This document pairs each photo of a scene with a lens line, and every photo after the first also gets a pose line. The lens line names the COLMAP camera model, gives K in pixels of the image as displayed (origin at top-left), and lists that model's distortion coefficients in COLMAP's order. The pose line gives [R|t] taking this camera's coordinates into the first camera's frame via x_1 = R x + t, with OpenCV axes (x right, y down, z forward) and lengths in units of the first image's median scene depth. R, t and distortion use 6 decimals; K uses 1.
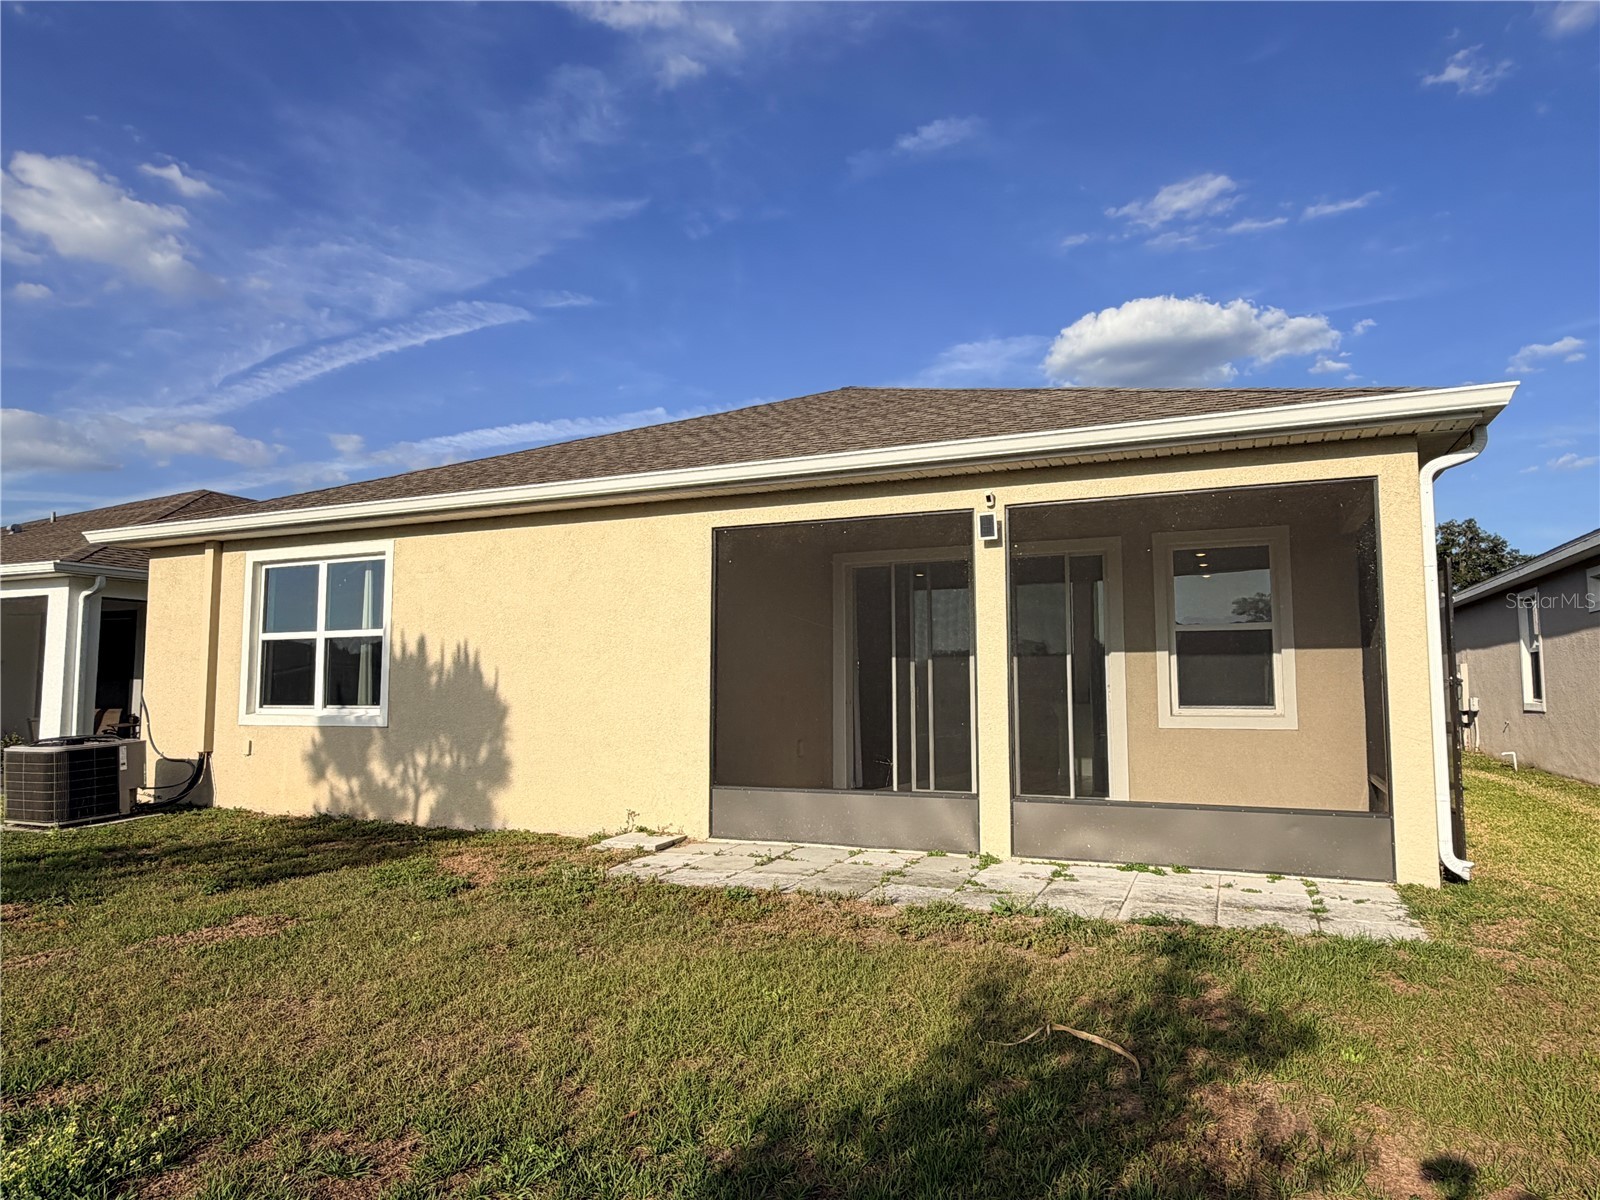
lens RADIAL K [[991.8, 0, 795.2], [0, 991.8, 599.6], [0, 0, 1]] dist [-0.002434, 0.000845]
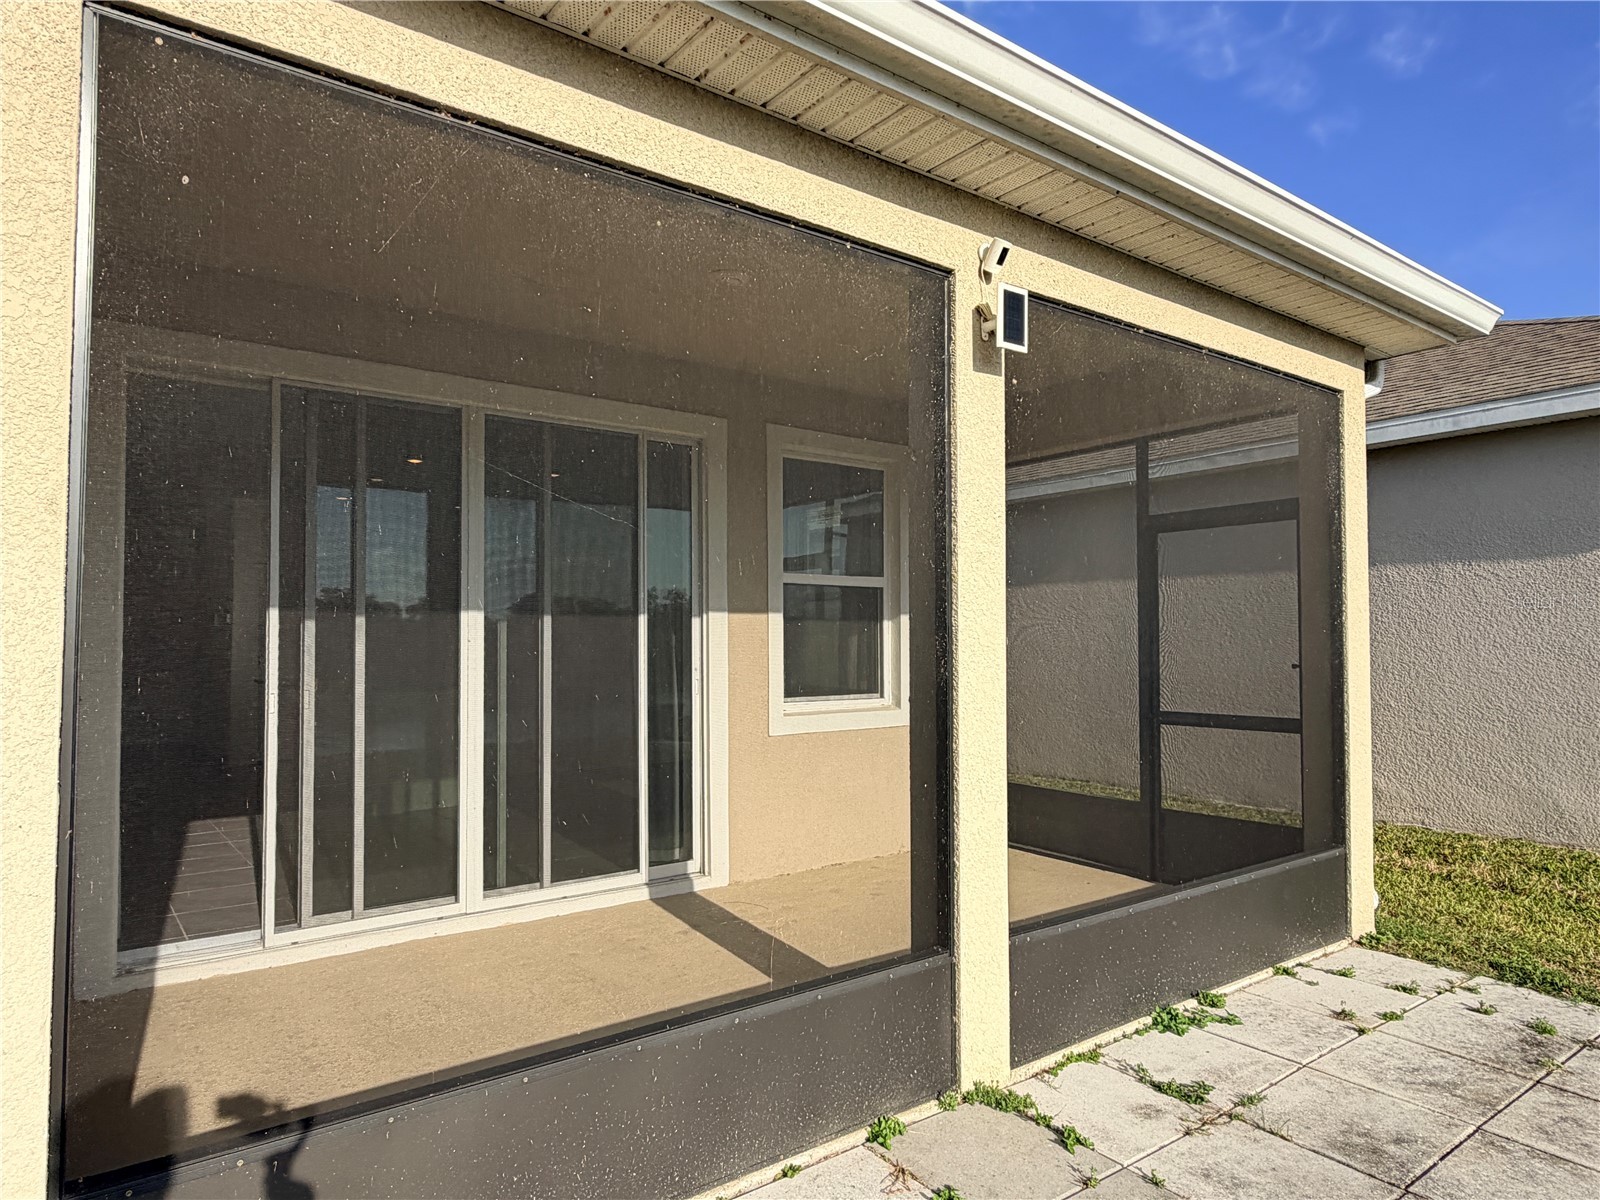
lens RADIAL K [[991.8, 0, 795.2], [0, 991.8, 599.6], [0, 0, 1]] dist [-0.002434, 0.000845]
pose [[0.483438, 0.036816, 0.874604, -0.173170], [-0.077054, 0.997027, 0.000622, 0.041970], [-0.871981, -0.067692, 0.484837, 0.683081]]
